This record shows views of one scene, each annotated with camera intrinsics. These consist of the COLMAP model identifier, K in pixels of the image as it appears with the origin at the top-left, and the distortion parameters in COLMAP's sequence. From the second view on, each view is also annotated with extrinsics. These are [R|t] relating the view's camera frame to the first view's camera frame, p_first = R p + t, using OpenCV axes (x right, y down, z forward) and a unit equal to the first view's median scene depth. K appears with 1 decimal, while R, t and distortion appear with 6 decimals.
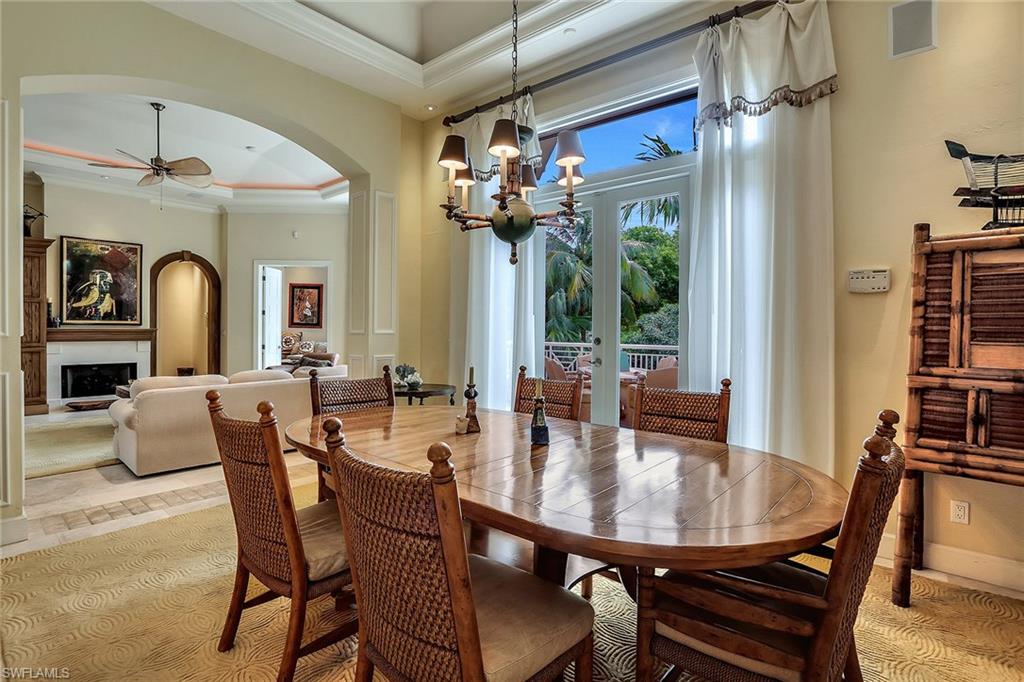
lens RADIAL K [[496.6, 0, 512.8], [0, 496.6, 338.2], [0, 0, 1]] dist [-0.000352, -0.000008]
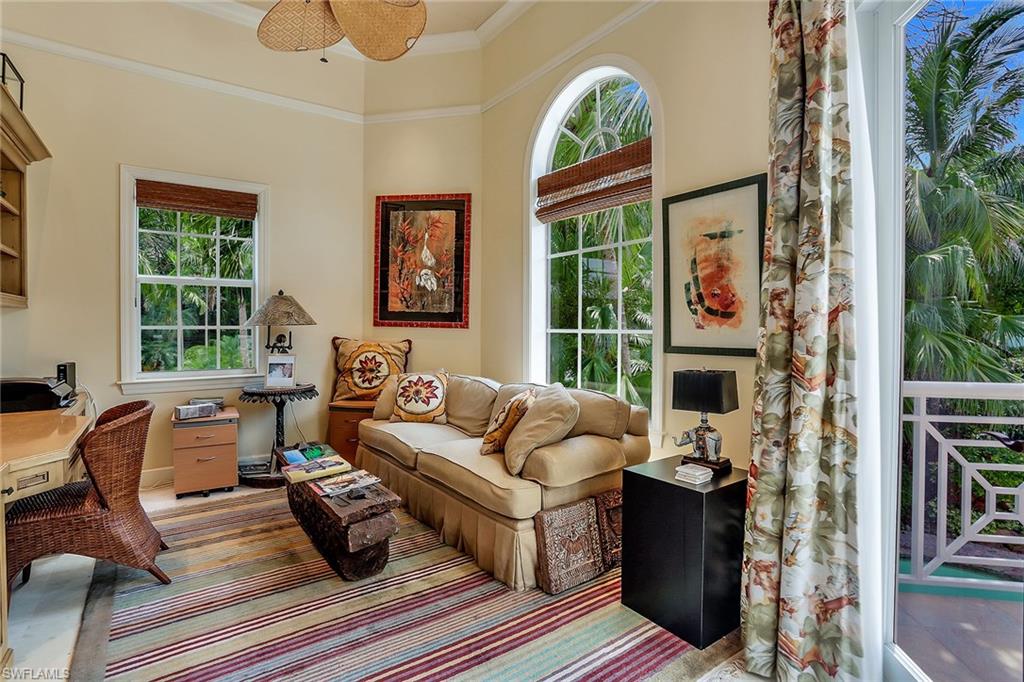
lens RADIAL K [[496.6, 0, 511.9], [0, 496.6, 335.6], [0, 0, 1]] dist [-0.000352, -0.000008]
pose [[0.969046, -0.004986, -0.246830, -0.275115], [0.004710, 0.999987, -0.001710, -0.013907], [0.246836, 0.000495, 0.969057, 0.689308]]
